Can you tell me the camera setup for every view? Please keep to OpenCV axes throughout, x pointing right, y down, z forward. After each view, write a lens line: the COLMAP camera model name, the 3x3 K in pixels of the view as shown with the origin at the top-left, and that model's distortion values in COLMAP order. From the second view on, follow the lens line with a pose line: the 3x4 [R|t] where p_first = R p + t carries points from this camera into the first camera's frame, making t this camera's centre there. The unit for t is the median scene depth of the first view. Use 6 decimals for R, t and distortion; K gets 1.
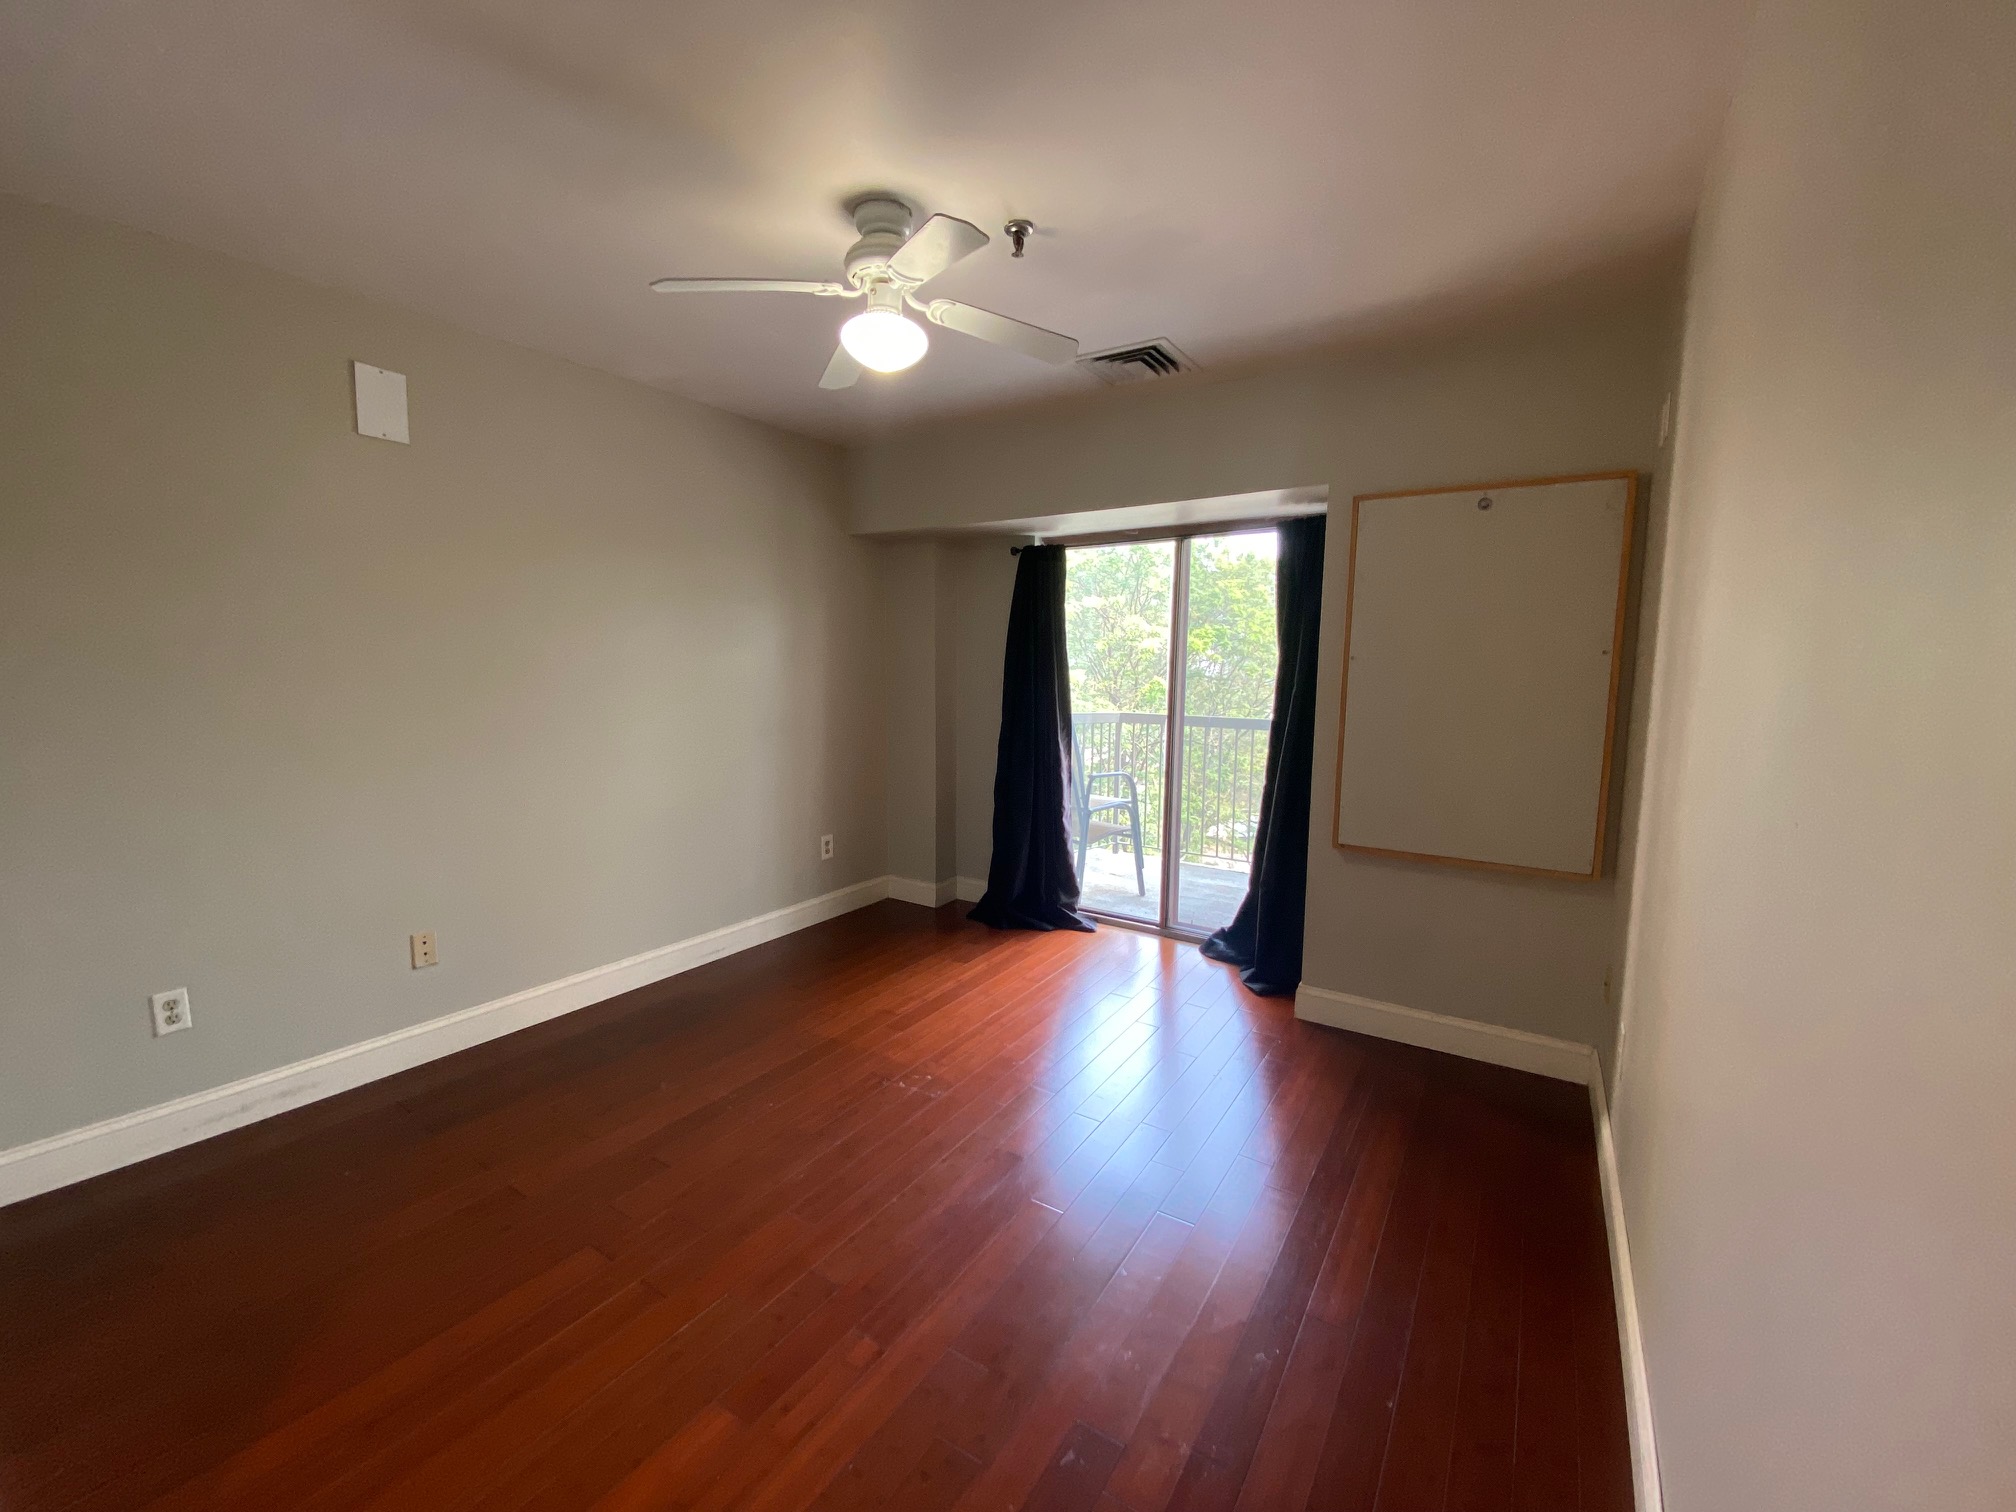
lens RADIAL K [[827.0, 0, 995.2], [0, 827.0, 751.4], [0, 0, 1]] dist [-0.002338, -0.010219]
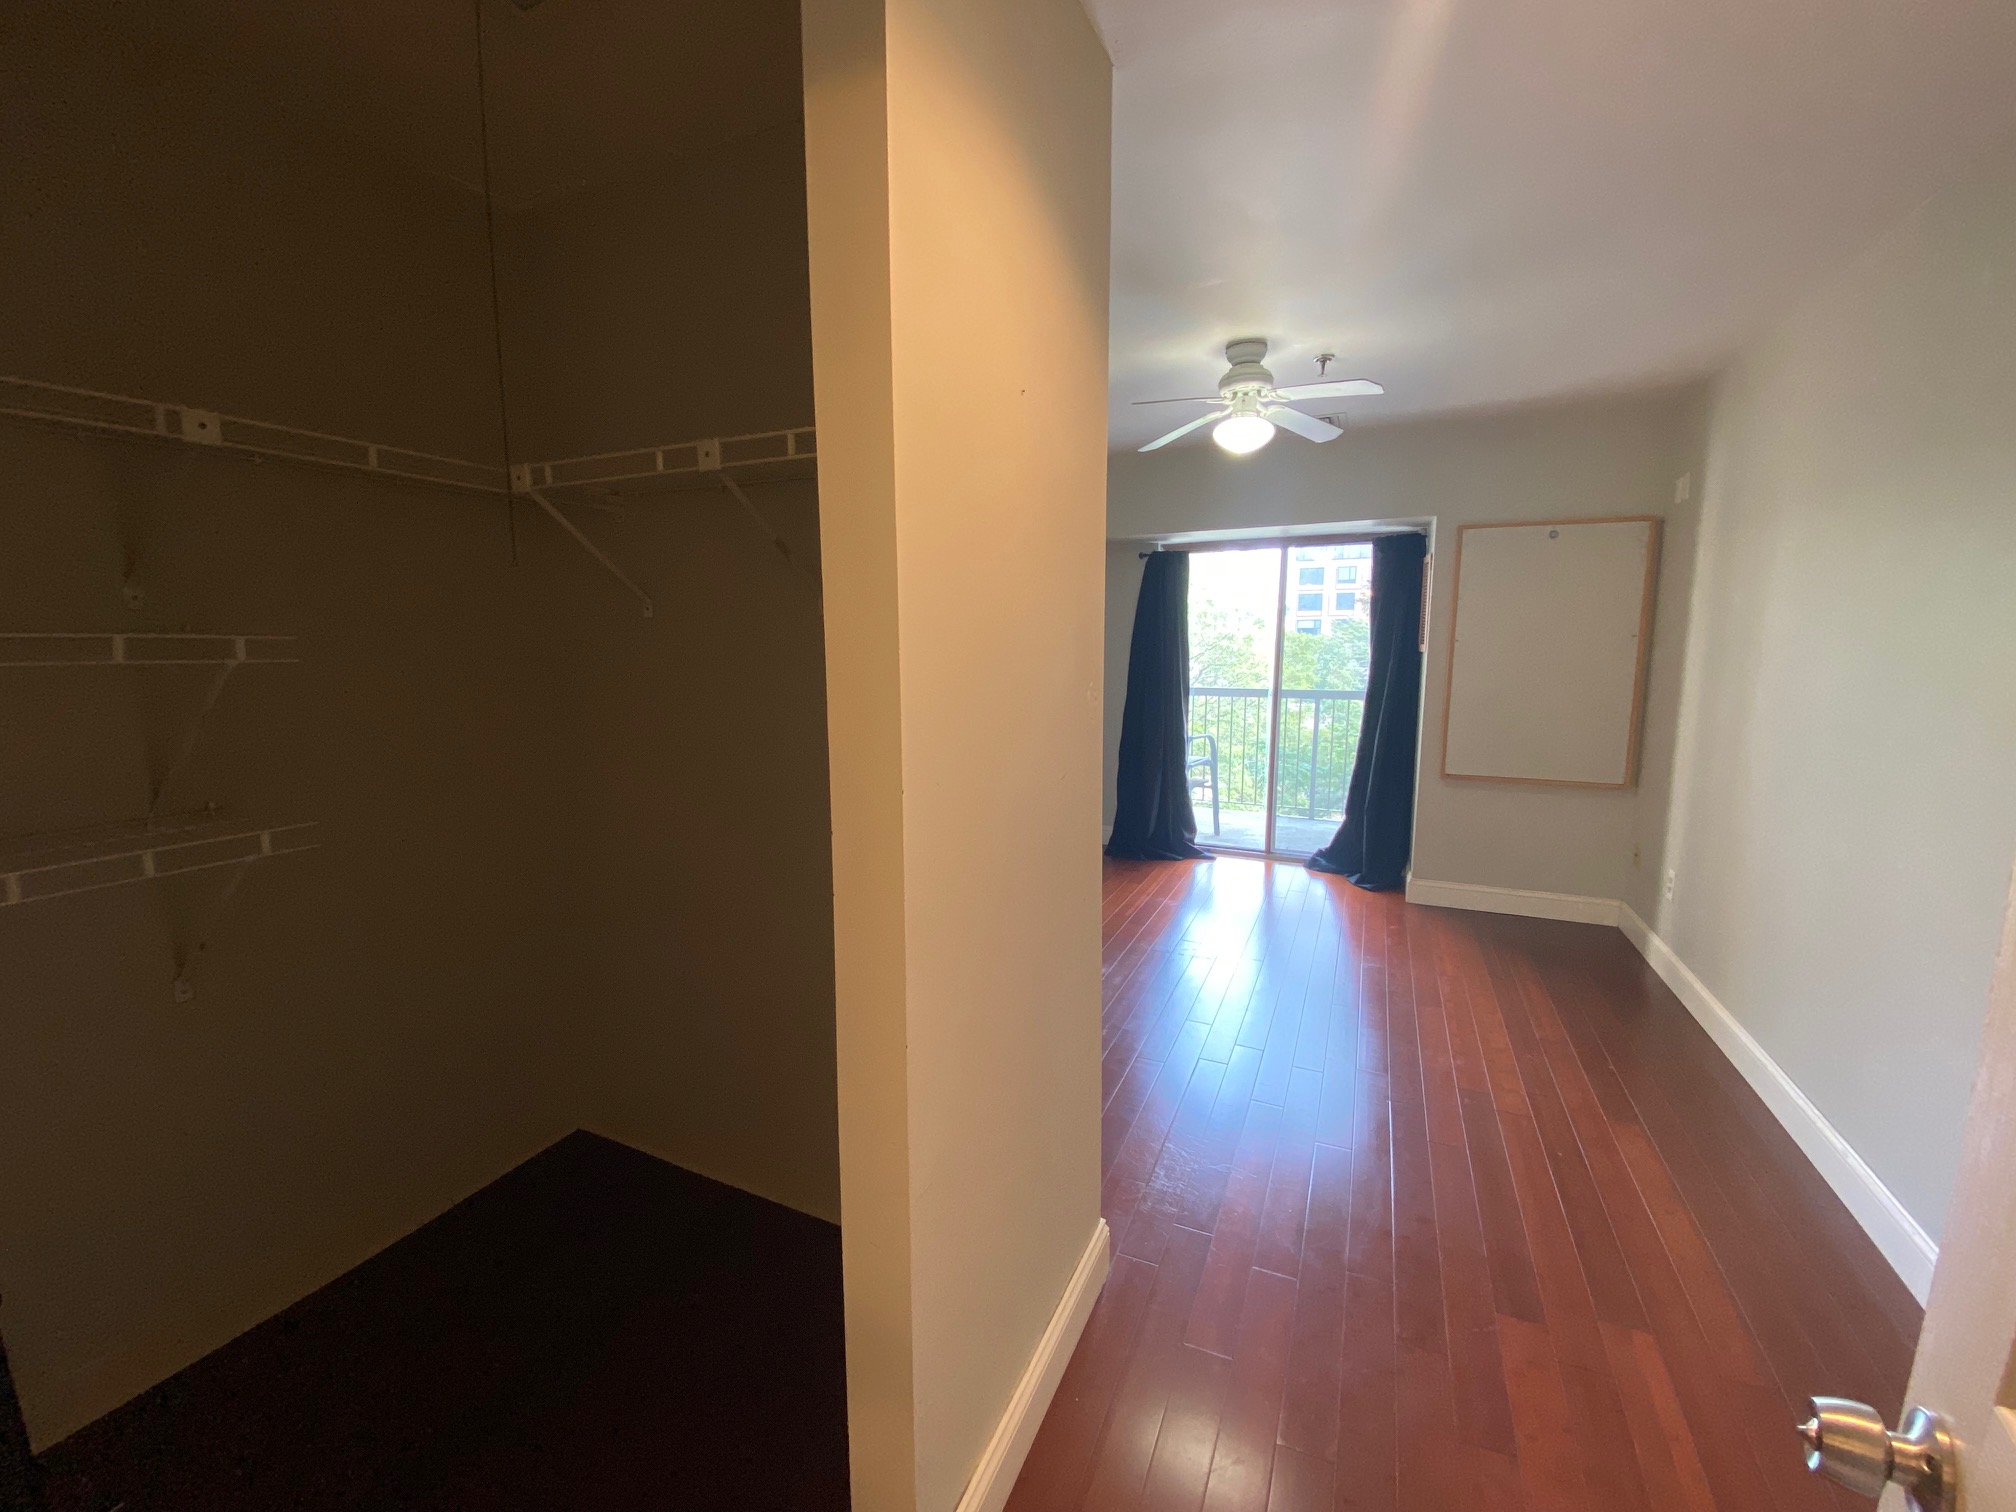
lens RADIAL K [[827.0, 0, 997.1], [0, 827.0, 748.2], [0, 0, 1]] dist [-0.002338, -0.010219]
pose [[0.990008, -0.035788, 0.136396, -0.411358], [0.032161, 0.999070, 0.028705, 0.002352], [-0.137296, -0.024032, 0.990238, -0.219801]]
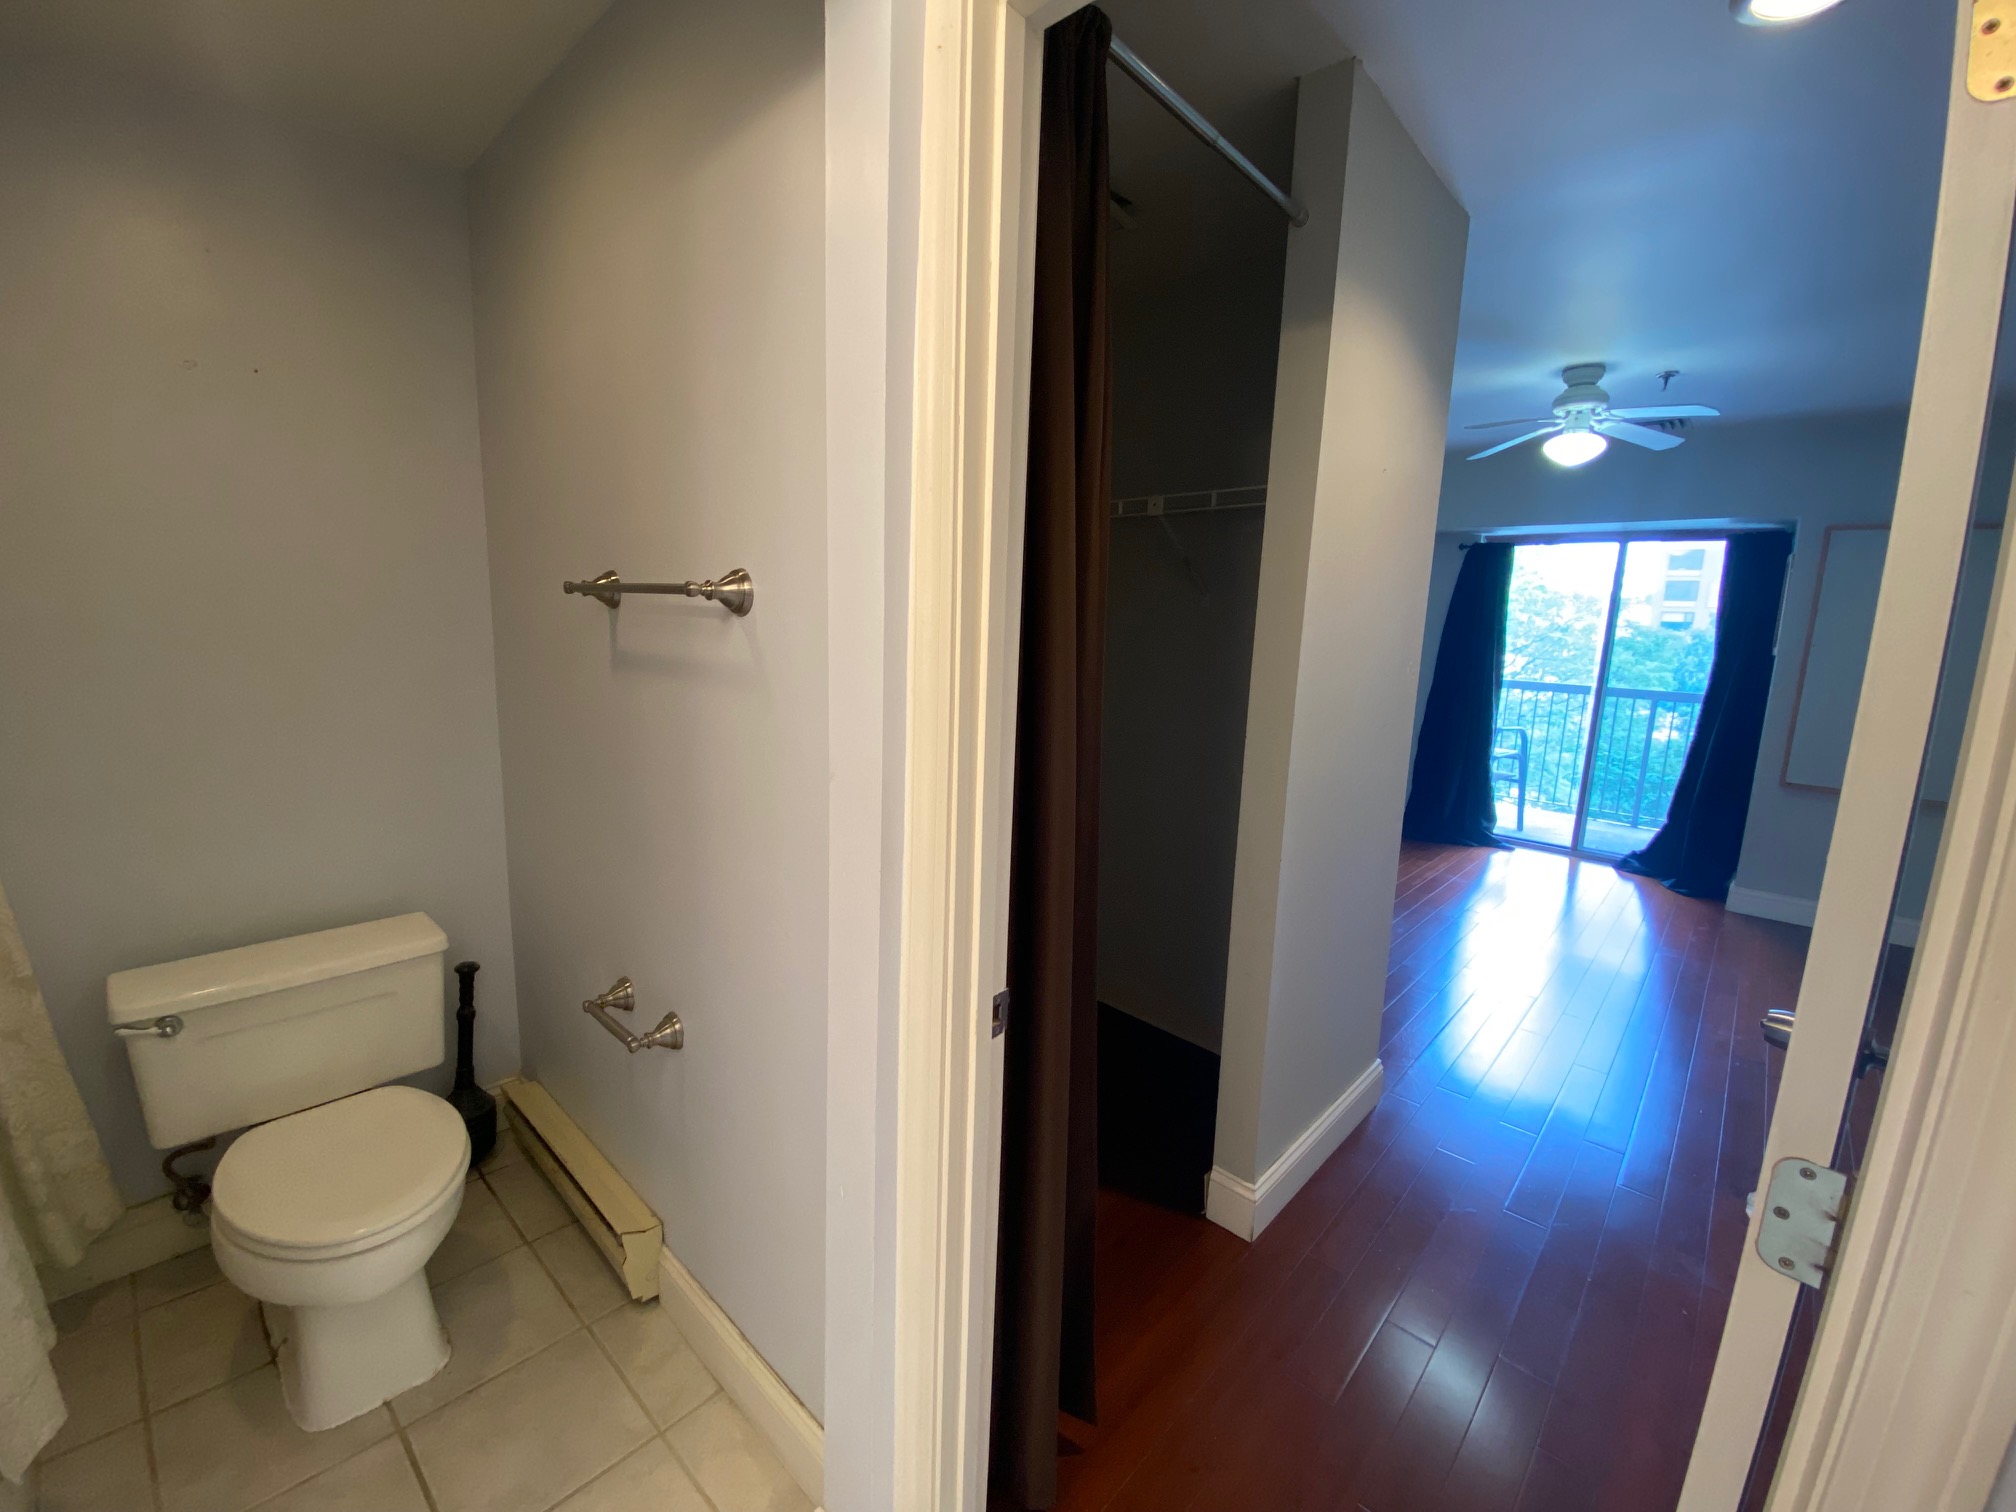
lens RADIAL K [[827.0, 0, 1007.3], [0, 827.0, 743.6], [0, 0, 1]] dist [-0.002338, -0.010219]
pose [[0.983552, 0.047935, -0.174149, -0.477191], [-0.038915, 0.997736, 0.054849, 0.017045], [0.176384, -0.047169, 0.983191, -0.423815]]
